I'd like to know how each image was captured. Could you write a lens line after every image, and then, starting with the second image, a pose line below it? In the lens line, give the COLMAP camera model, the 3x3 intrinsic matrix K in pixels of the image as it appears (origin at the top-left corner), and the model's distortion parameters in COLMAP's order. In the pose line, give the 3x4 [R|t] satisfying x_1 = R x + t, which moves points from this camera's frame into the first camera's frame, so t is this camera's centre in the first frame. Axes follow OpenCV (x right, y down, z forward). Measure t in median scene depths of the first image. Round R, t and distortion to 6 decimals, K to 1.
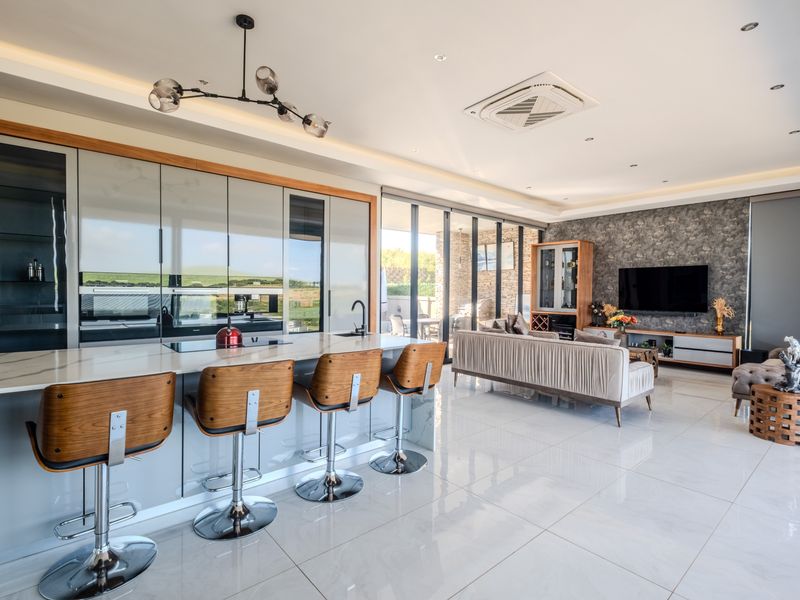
lens RADIAL K [[400.4, 0, 399.4], [0, 400.4, 302.3], [0, 0, 1]] dist [0.004831, -0.001050]
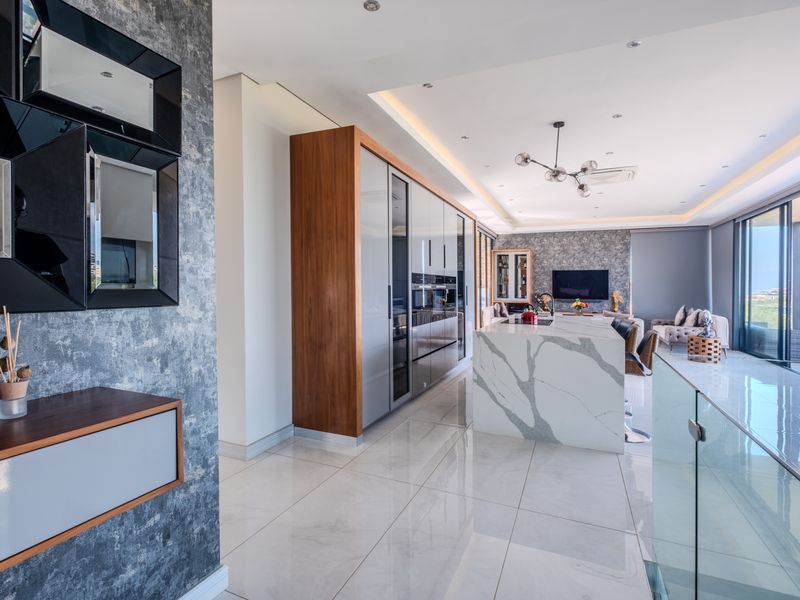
lens RADIAL K [[400.4, 0, 400.0], [0, 400.4, 293.1], [0, 0, 1]] dist [0.004831, -0.001050]
pose [[0.901008, -0.006757, 0.433750, -0.665112], [0.008839, 0.999957, -0.002785, -0.003706], [-0.433712, 0.006343, 0.901029, -0.072503]]
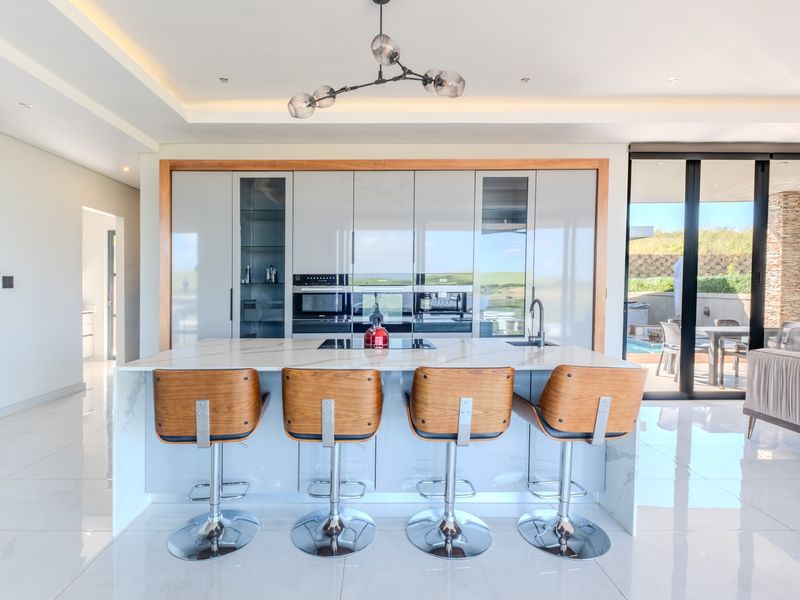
lens RADIAL K [[426.7, 0, 399.1], [0, 426.7, 302.0], [0, 0, 1]] dist [0.000719, -0.003718]
pose [[0.759706, 0.004751, -0.650249, 0.160013], [-0.007786, 0.999968, -0.001791, 0.001482], [0.650220, 0.006424, 0.759719, 0.159708]]
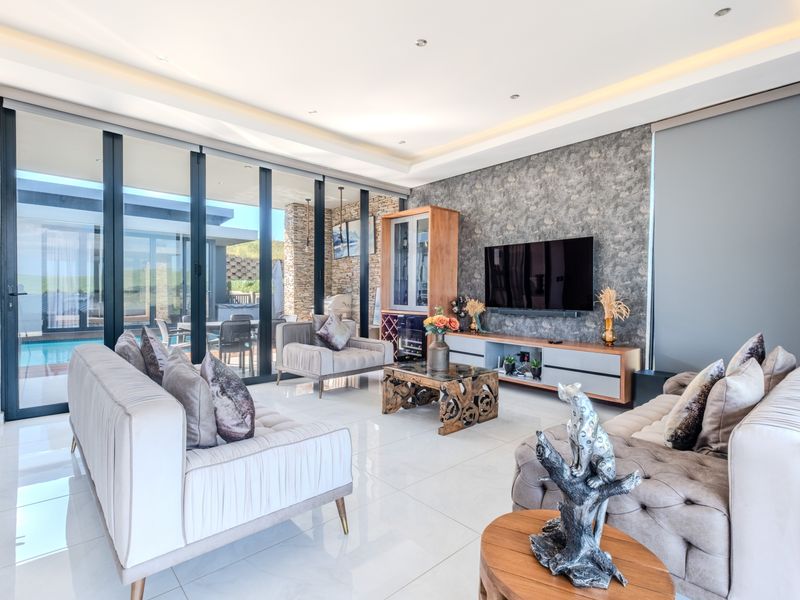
lens RADIAL K [[400.4, 0, 397.1], [0, 400.4, 303.4], [0, 0, 1]] dist [0.004831, -0.001050]
pose [[0.999681, 0.000278, 0.025275, 0.442144], [-0.000279, 1.000000, 0.000043, 0.013473], [-0.025275, -0.000050, 0.999681, 0.373259]]
